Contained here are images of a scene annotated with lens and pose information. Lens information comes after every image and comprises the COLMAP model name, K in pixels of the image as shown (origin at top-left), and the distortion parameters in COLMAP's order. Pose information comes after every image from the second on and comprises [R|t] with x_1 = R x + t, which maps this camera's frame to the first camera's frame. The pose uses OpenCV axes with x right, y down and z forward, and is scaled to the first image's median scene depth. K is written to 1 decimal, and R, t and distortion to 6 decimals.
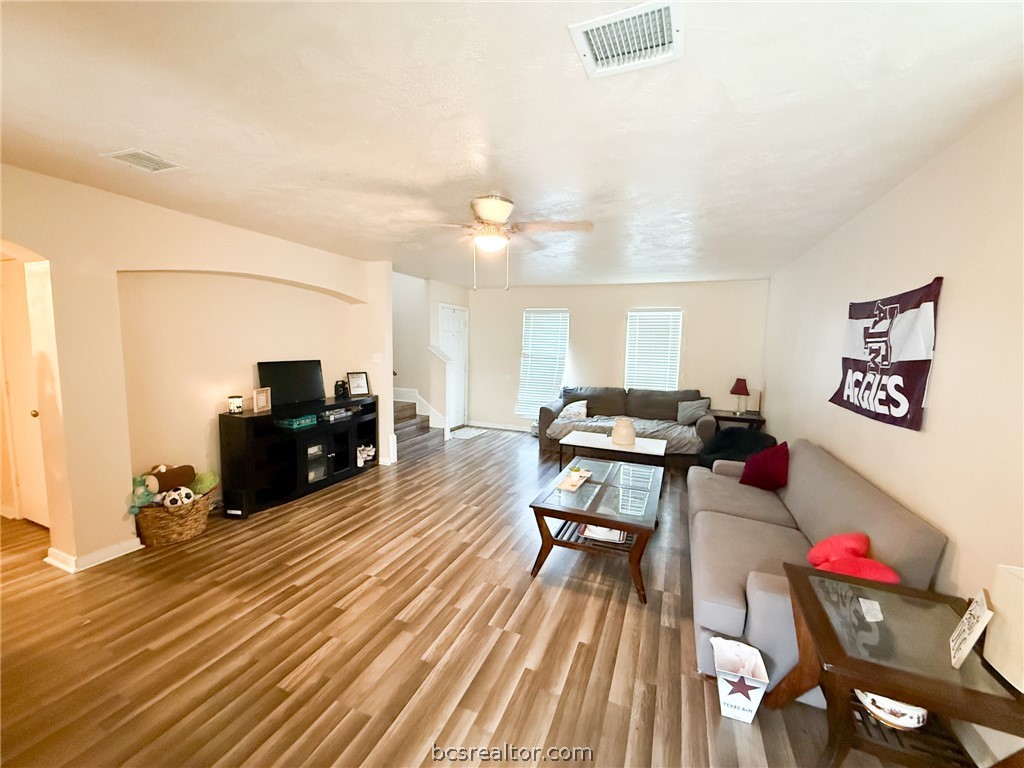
lens RADIAL K [[406.5, 0, 510.2], [0, 406.5, 384.6], [0, 0, 1]] dist [-0.000158, 0.000008]
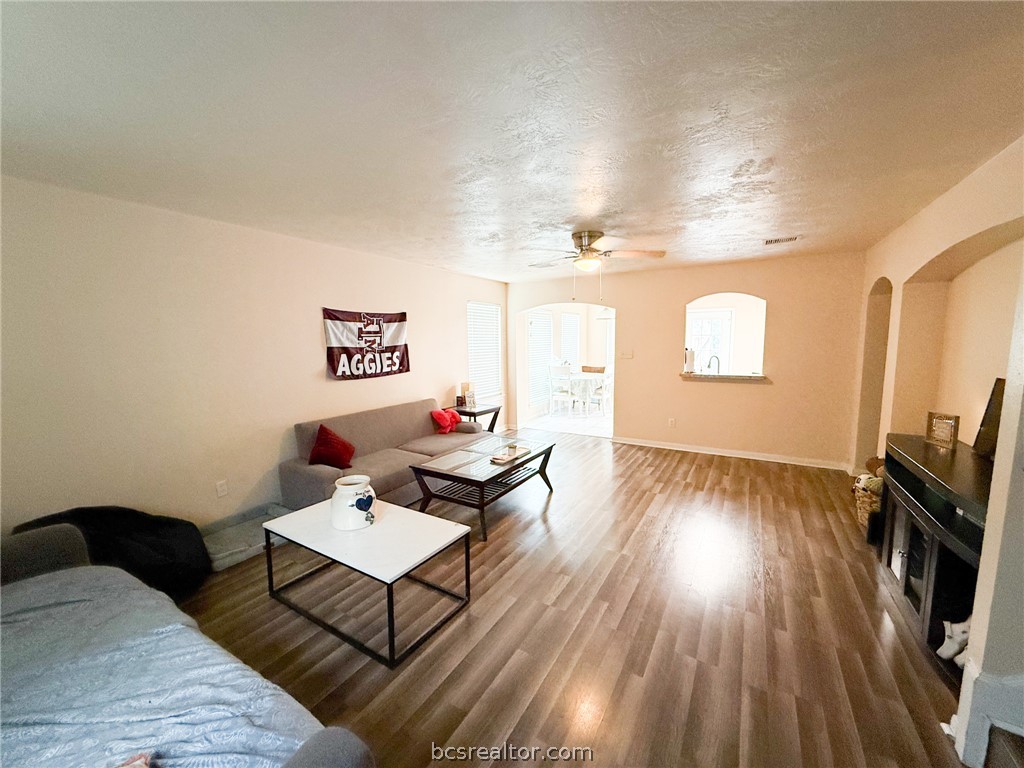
lens RADIAL K [[406.5, 0, 511.3], [0, 406.5, 382.8], [0, 0, 1]] dist [-0.000158, 0.000008]
pose [[-0.987771, -0.029969, 0.153003, -0.017975], [0.001573, 0.979386, 0.201991, -0.273047], [-0.155903, 0.199761, -0.967362, 2.751885]]
